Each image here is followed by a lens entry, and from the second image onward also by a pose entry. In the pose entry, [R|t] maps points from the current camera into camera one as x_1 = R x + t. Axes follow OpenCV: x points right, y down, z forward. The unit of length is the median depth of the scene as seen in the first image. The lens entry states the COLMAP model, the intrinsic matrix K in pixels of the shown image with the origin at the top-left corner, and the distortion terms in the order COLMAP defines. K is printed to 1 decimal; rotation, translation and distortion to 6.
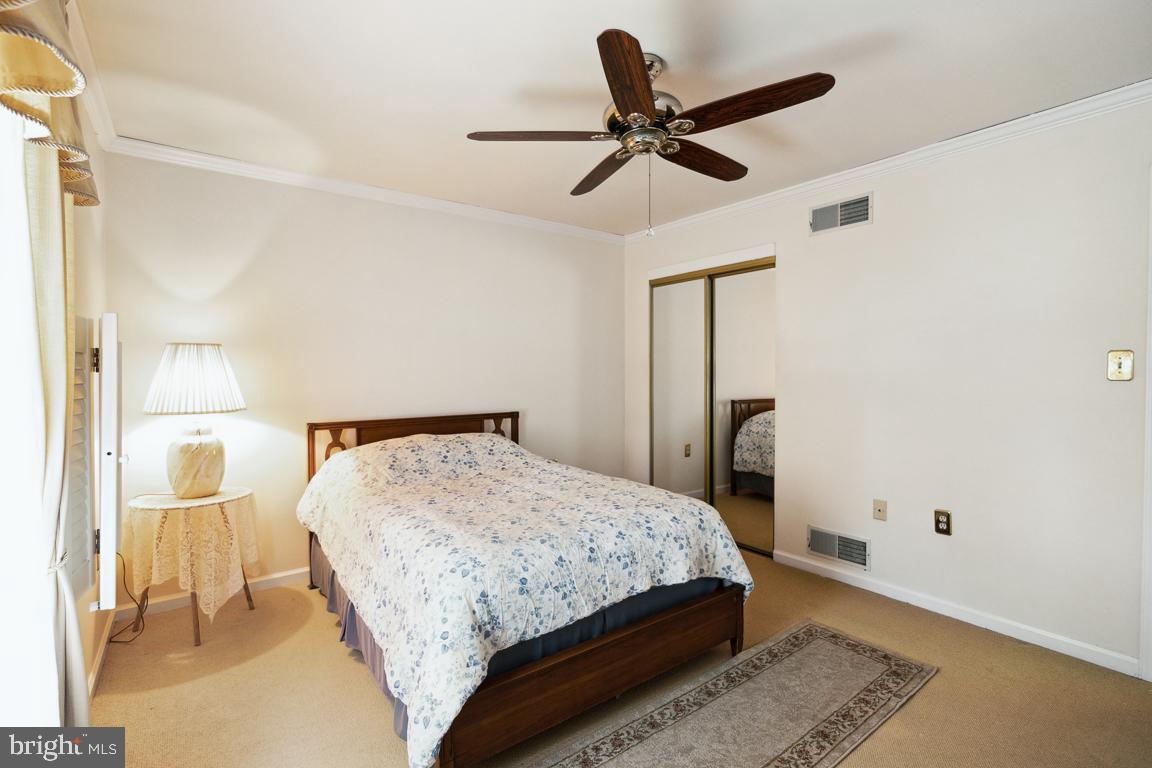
lens RADIAL K [[530.7, 0, 579.9], [0, 530.7, 382.1], [0, 0, 1]] dist [-0.000204, 0.000121]
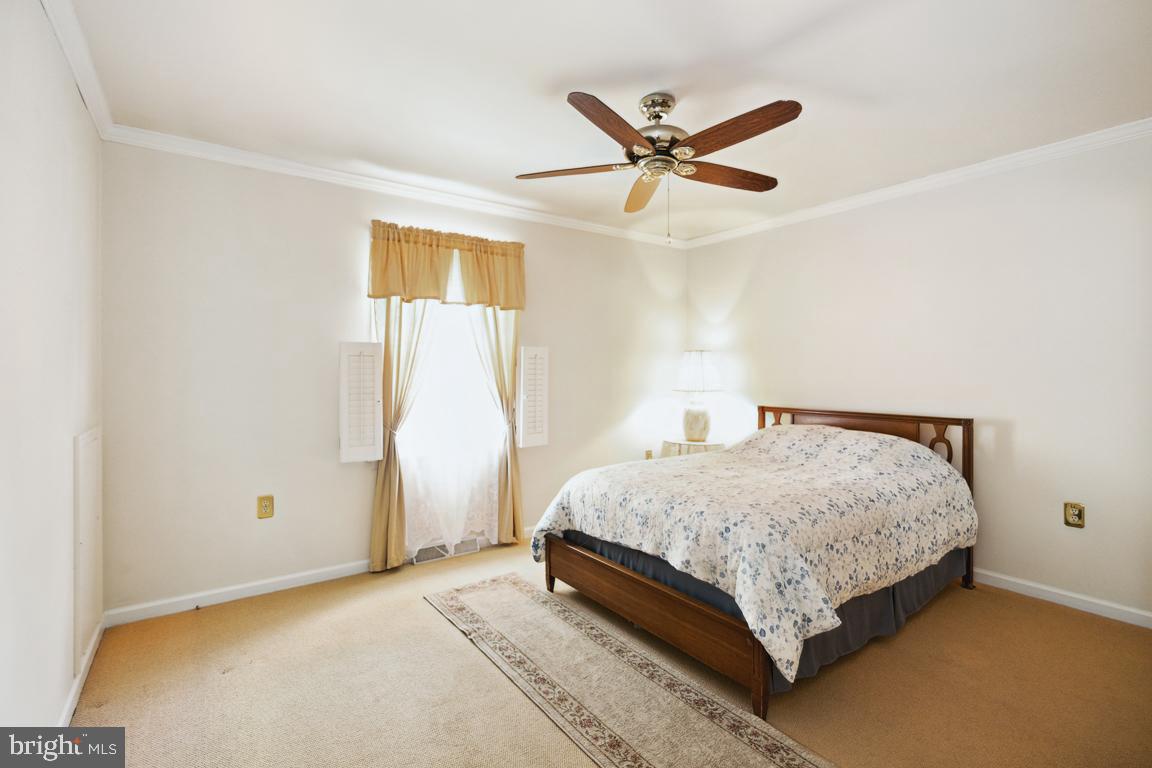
lens RADIAL K [[530.7, 0, 579.1], [0, 530.7, 374.3], [0, 0, 1]] dist [-0.000204, 0.000121]
pose [[-0.014219, 0.010023, -0.999849, 1.211839], [-0.022900, 0.999684, 0.010347, -0.007195], [0.999637, 0.023043, -0.013985, 0.805929]]
